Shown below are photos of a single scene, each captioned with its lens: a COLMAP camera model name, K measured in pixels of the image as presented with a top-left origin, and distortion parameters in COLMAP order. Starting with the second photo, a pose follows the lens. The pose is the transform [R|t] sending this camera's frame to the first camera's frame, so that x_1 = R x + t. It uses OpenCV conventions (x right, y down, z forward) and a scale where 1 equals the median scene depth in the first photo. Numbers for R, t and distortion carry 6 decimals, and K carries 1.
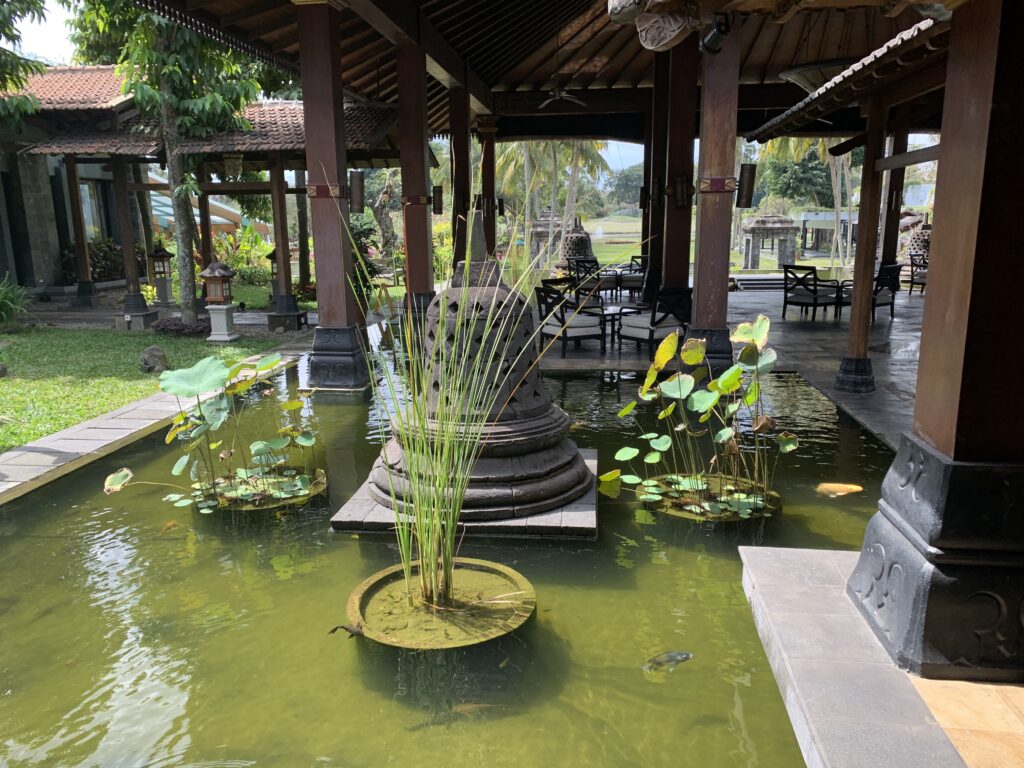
lens RADIAL K [[785.0, 0, 507.3], [0, 785.0, 391.8], [0, 0, 1]] dist [0.013556, 0.000945]
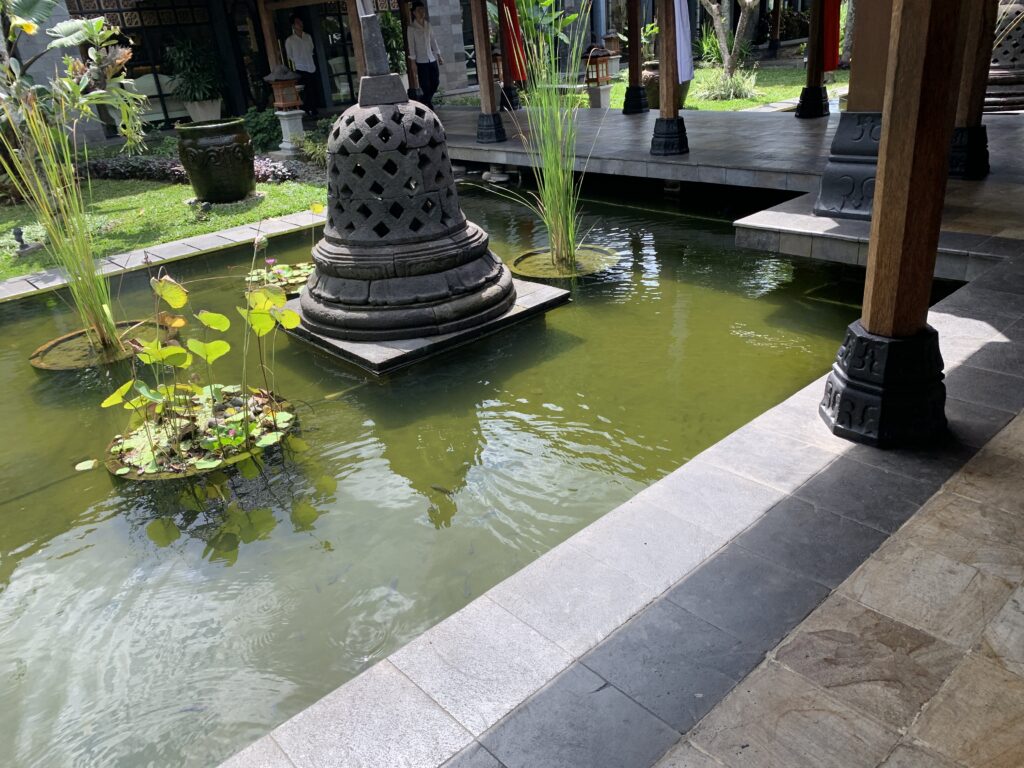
lens RADIAL K [[785.0, 0, 517.5], [0, 785.0, 387.7], [0, 0, 1]] dist [0.013556, 0.000945]
pose [[0.752301, 0.231941, -0.616641, 0.218195], [-0.070163, 0.958862, 0.275065, 0.153529], [0.655073, -0.163667, 0.737627, -0.688827]]
